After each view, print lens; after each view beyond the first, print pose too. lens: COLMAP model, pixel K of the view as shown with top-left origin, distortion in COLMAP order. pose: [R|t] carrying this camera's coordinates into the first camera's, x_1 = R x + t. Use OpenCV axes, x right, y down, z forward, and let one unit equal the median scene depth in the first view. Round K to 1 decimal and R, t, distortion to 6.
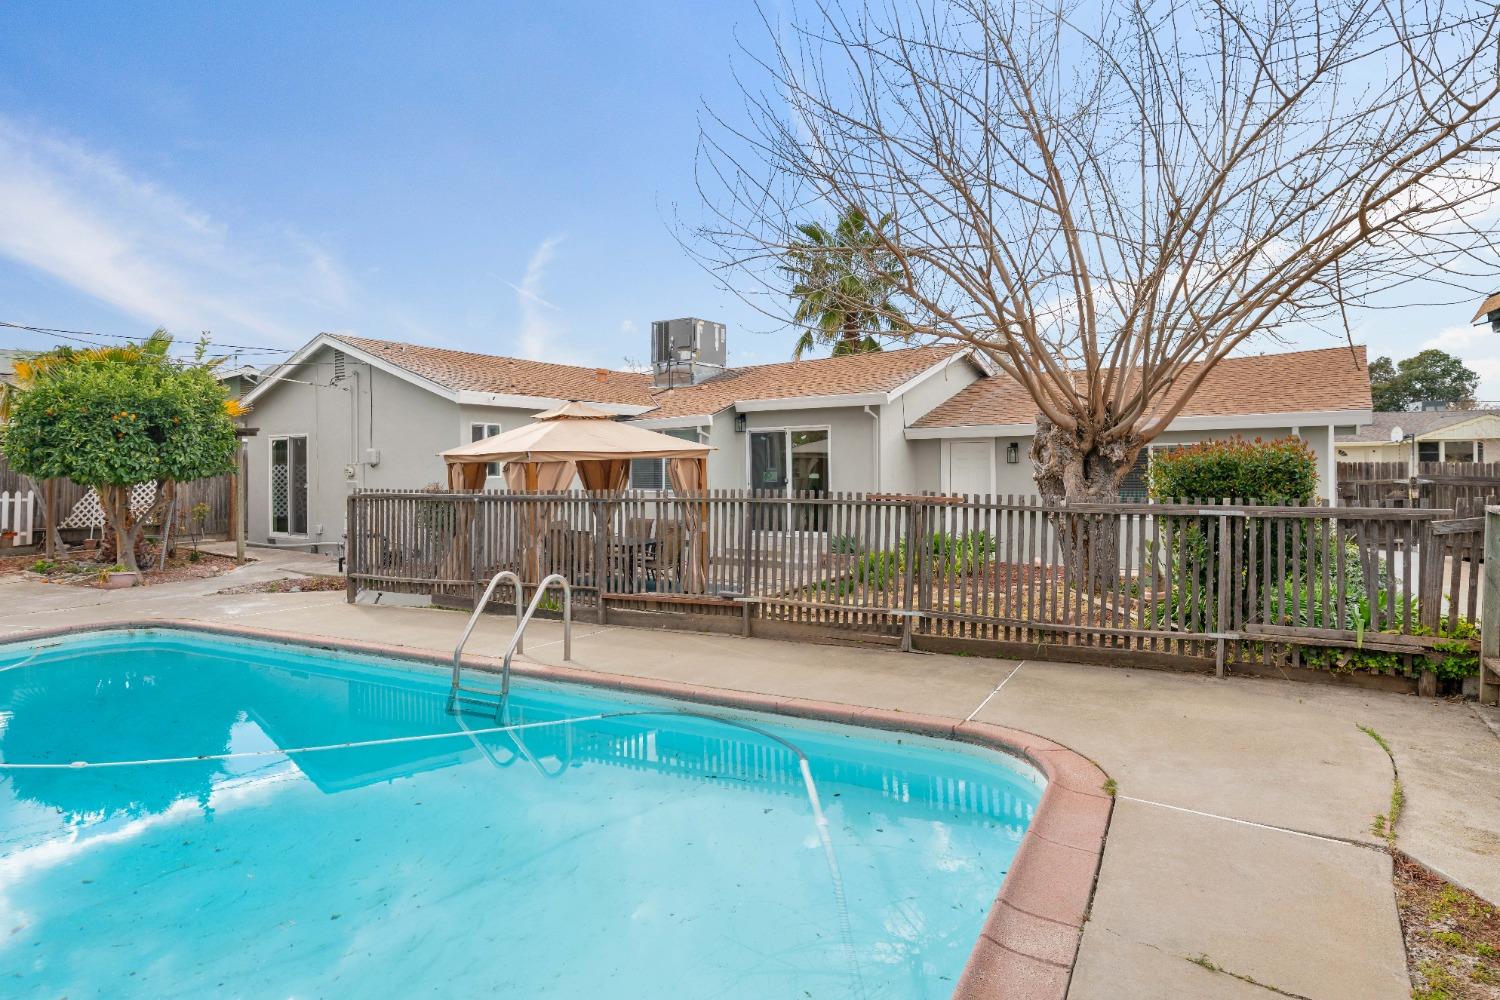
lens RADIAL K [[862.8, 0, 750.4], [0, 862.8, 489.4], [0, 0, 1]] dist [0.000353, -0.000722]
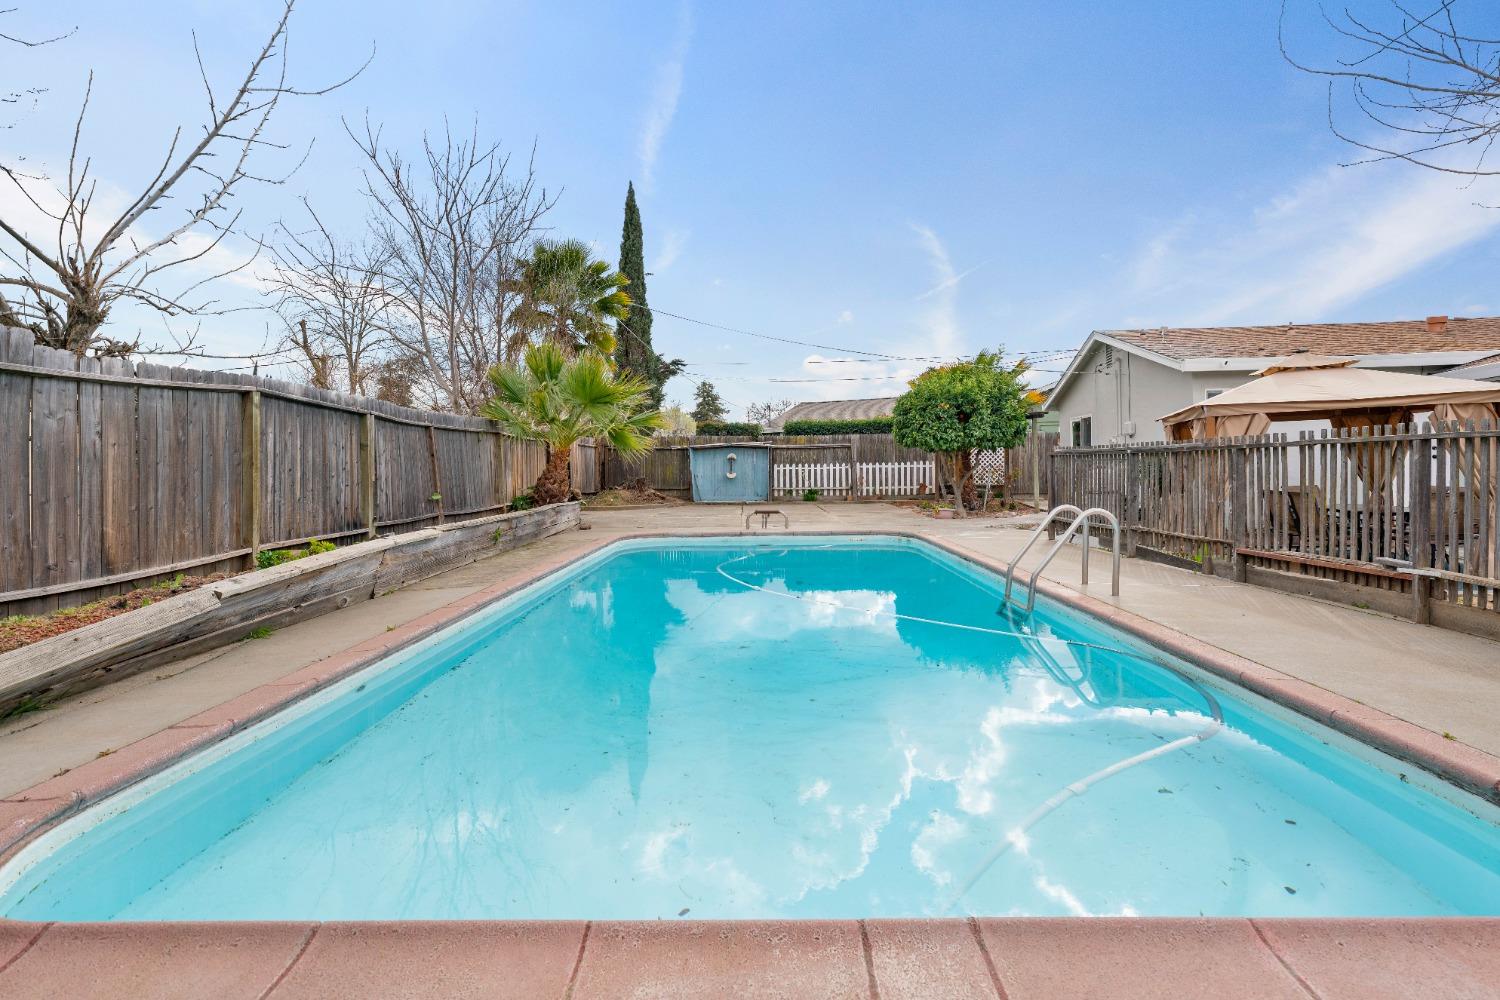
lens RADIAL K [[668.8, 0, 766.7], [0, 668.8, 474.6], [0, 0, 1]] dist [0.011790, 0.000654]
pose [[0.451643, 0.009297, -0.892150, 0.209345], [-0.019307, 0.999813, 0.000644, 0.045206], [0.891990, 0.016934, 0.451738, 0.198318]]
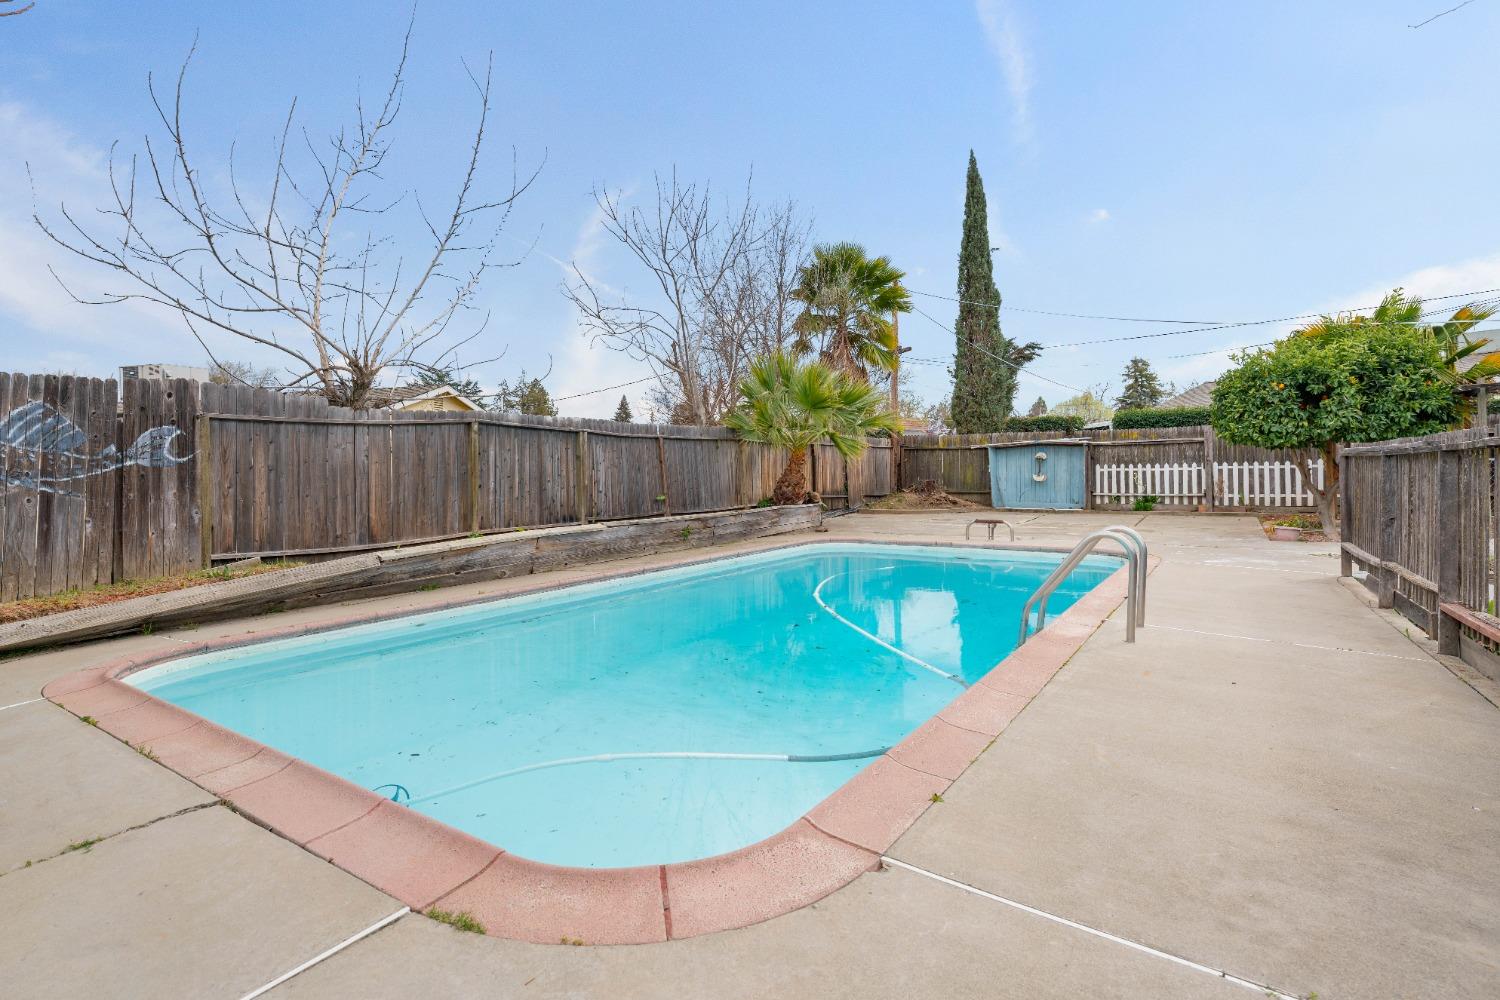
lens RADIAL K [[734.8, 0, 748.3], [0, 734.8, 486.3], [0, 0, 1]] dist [0.003792, 0.000241]
pose [[-0.110820, 0.026891, -0.993477, 0.330953], [-0.017960, 0.999416, 0.029055, 0.031239], [0.993678, 0.021063, -0.110272, 0.456450]]
